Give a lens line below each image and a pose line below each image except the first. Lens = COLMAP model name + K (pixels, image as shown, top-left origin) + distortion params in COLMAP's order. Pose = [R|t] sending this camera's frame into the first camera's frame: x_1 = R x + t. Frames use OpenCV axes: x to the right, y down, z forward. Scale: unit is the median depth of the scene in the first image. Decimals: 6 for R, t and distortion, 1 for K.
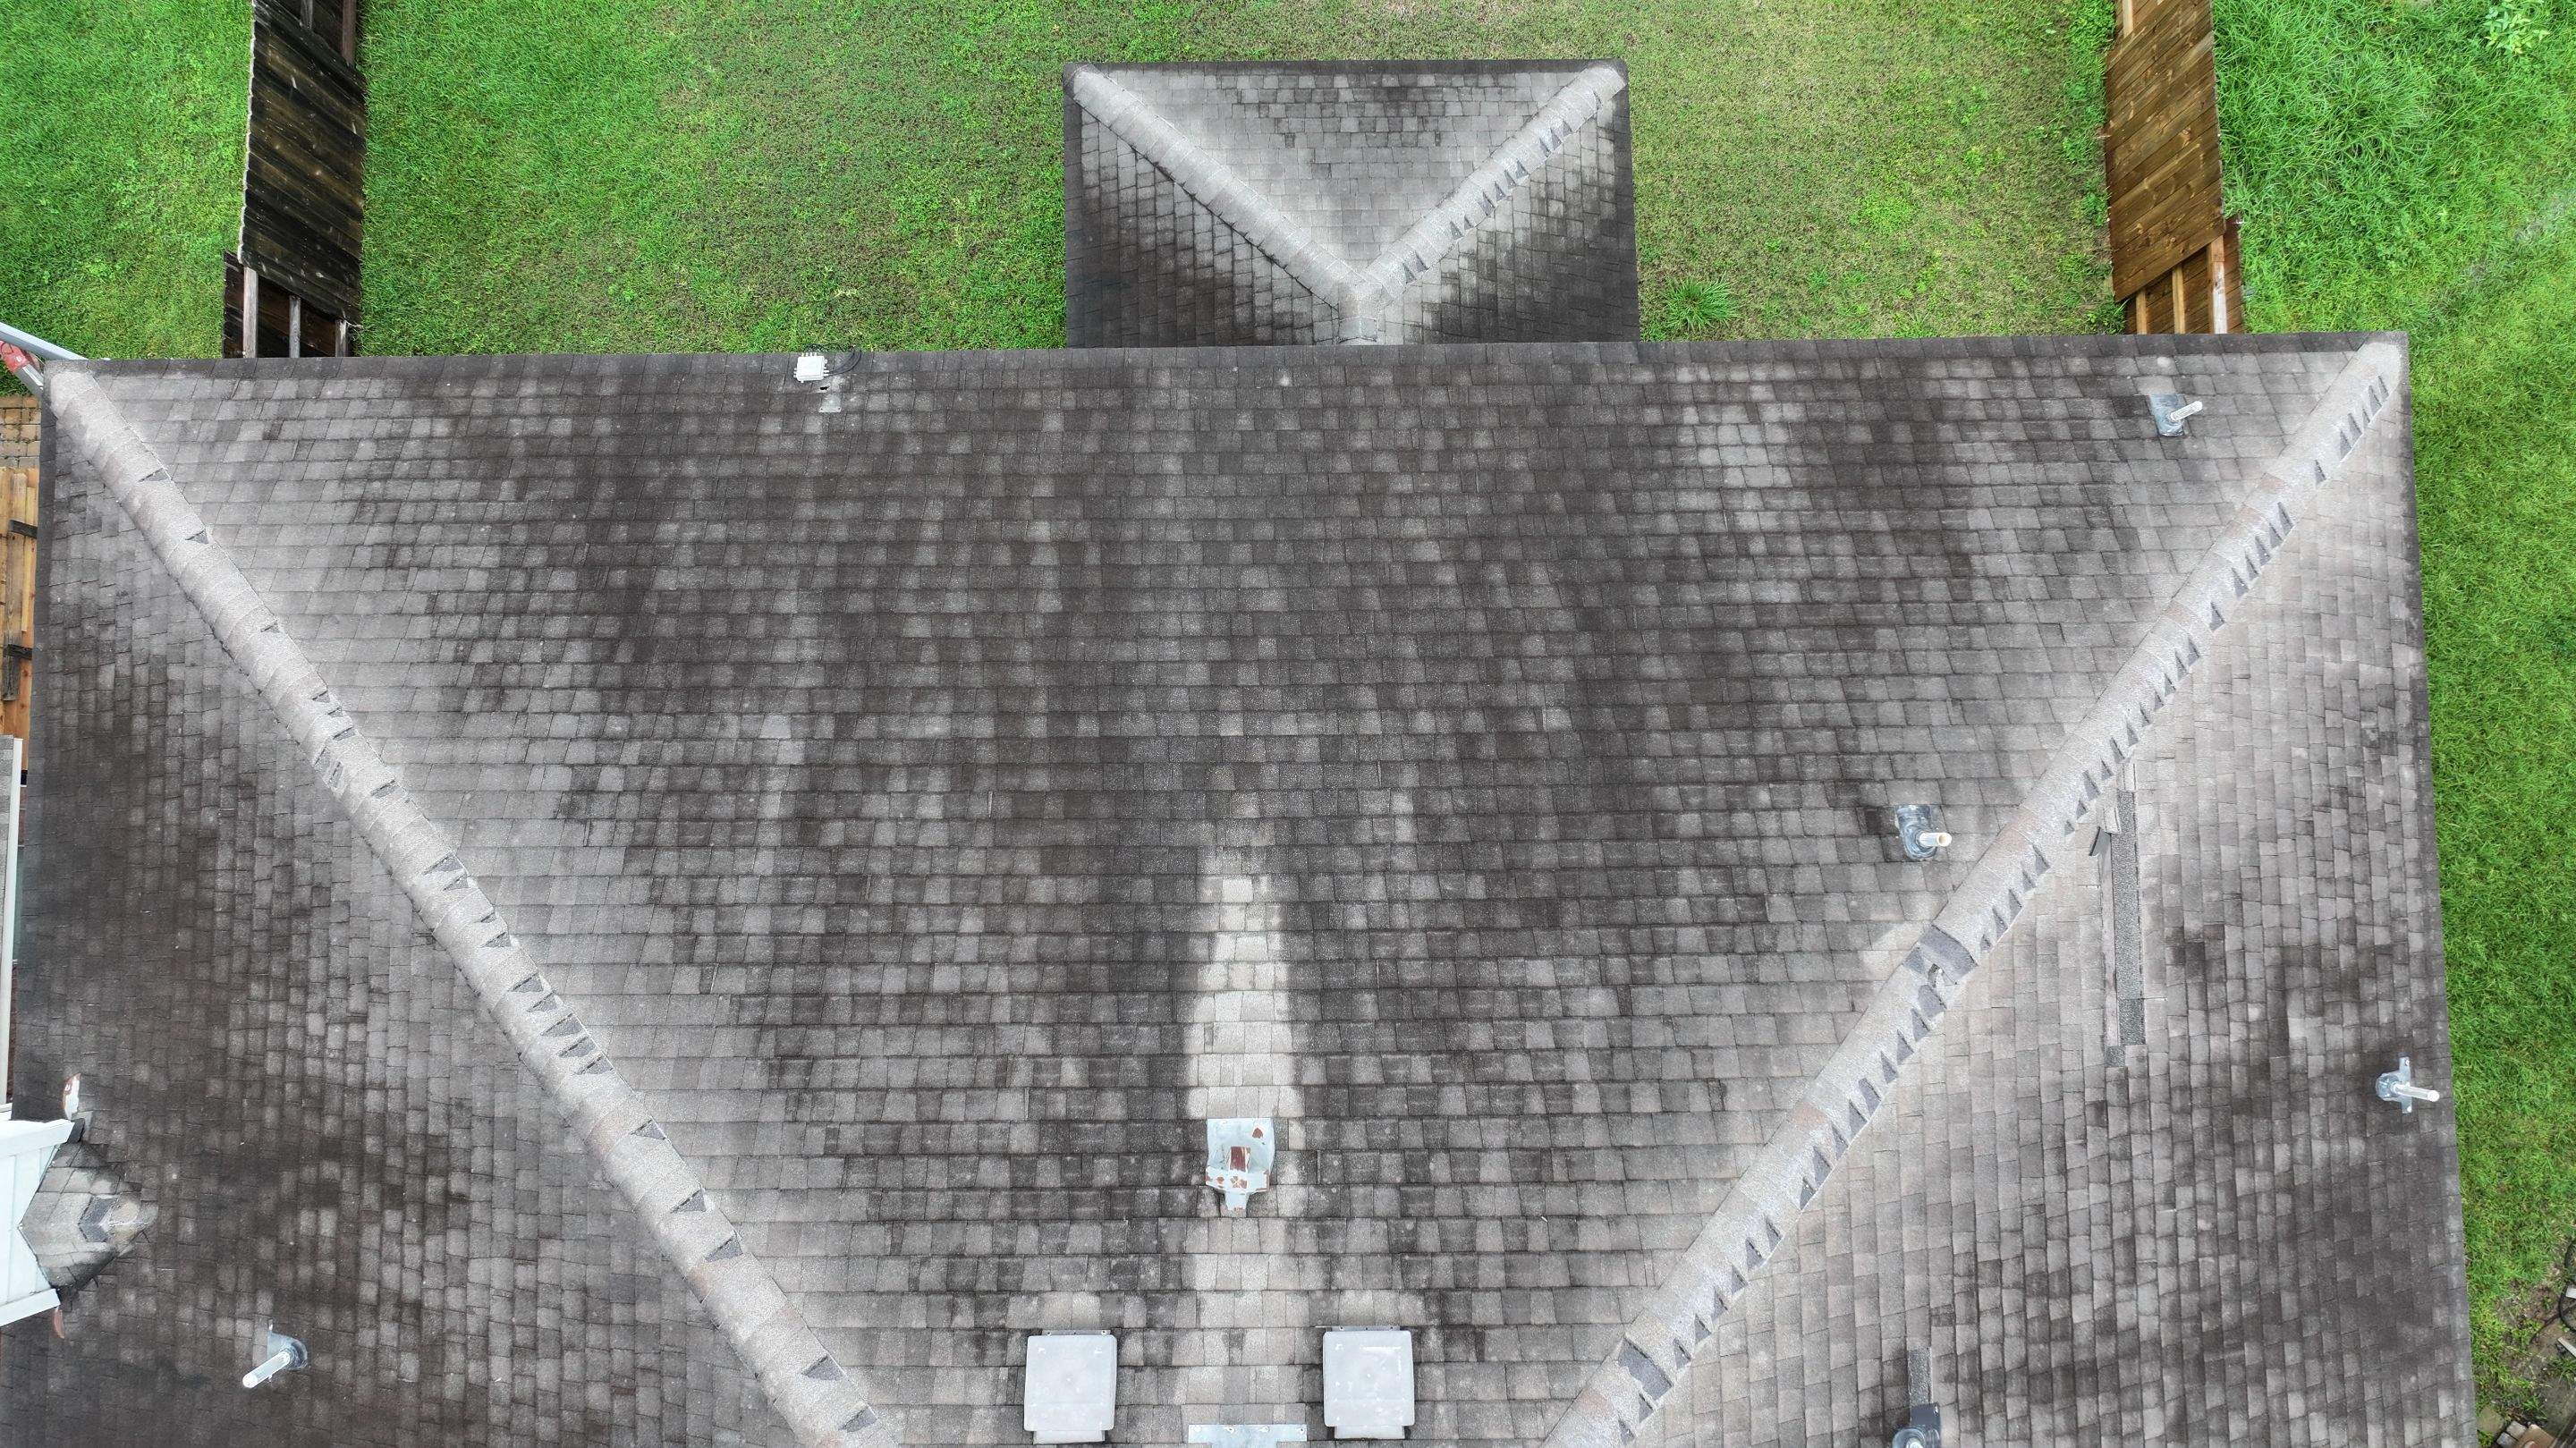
lens RADIAL K [[1797.9, 0, 1292.1], [0, 1797.9, 704.0], [0, 0, 1]] dist [0.008568, 0.003557]
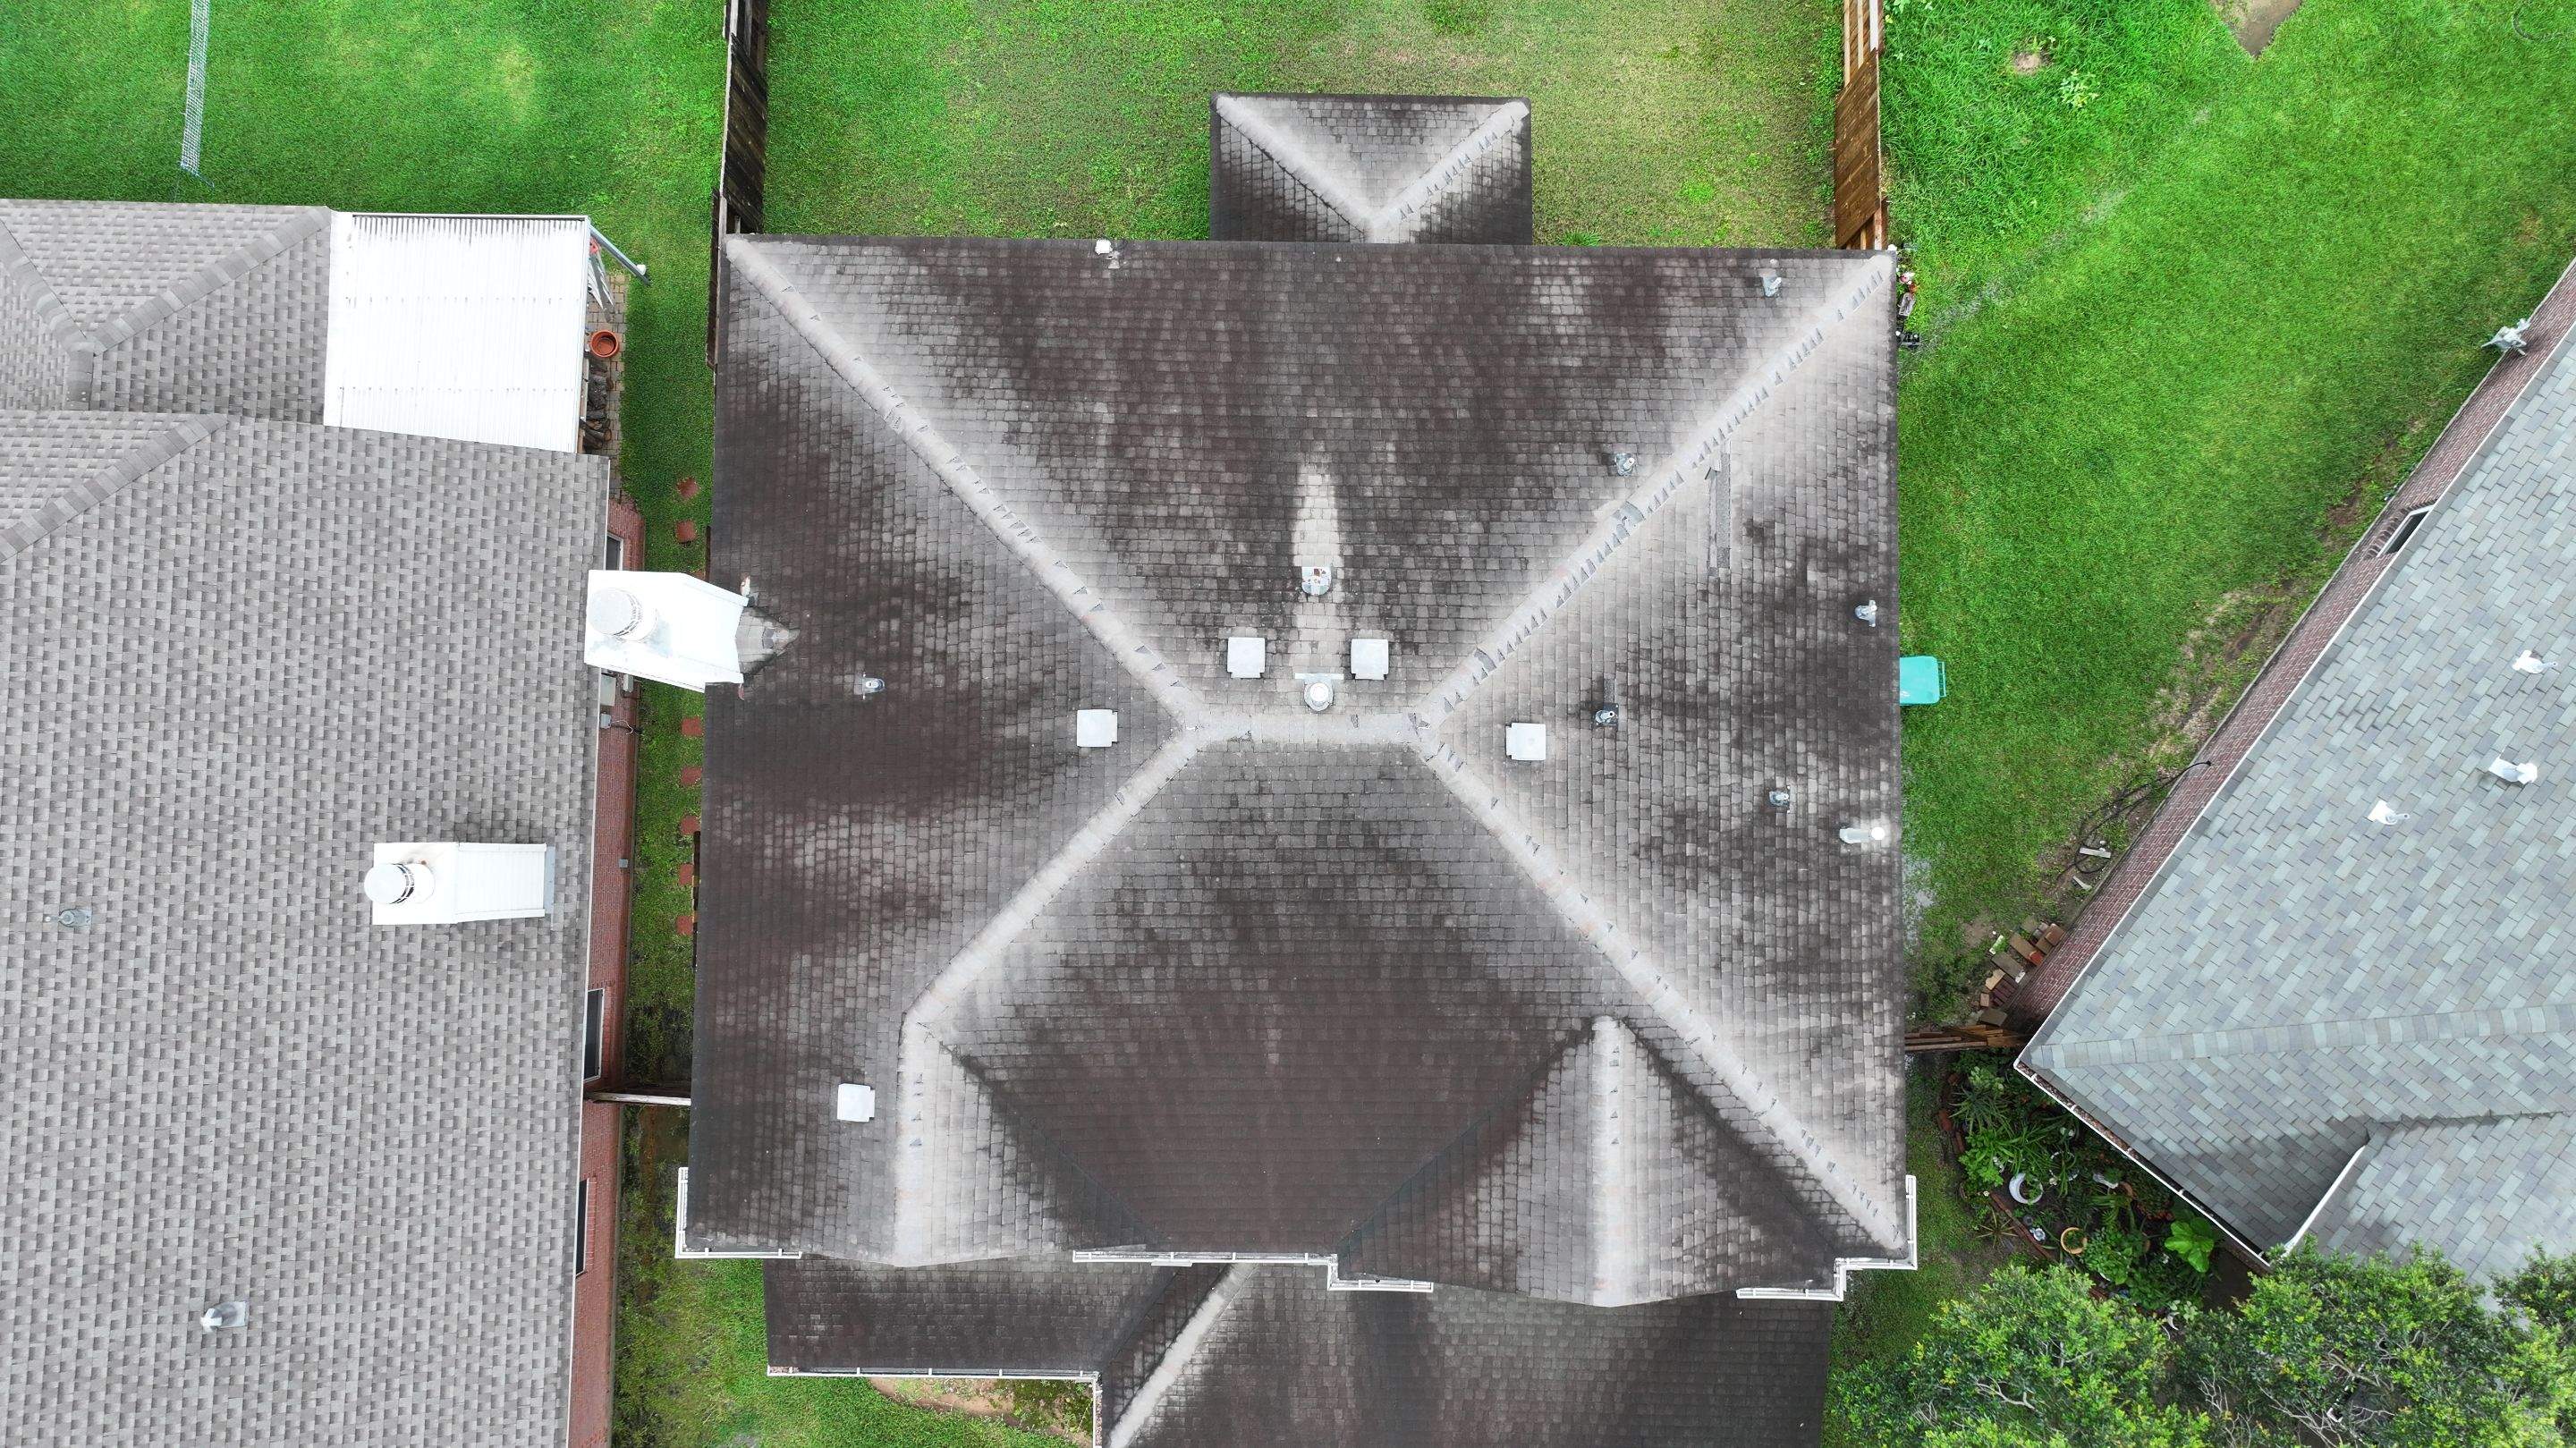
lens RADIAL K [[1797.9, 0, 1292.7], [0, 1797.9, 707.8], [0, 0, 1]] dist [0.008568, 0.003557]
pose [[0.999654, 0.026205, 0.002374, -0.050397], [-0.026220, 0.999636, 0.006294, 0.335112], [-0.002208, -0.006354, 0.999977, -1.097192]]
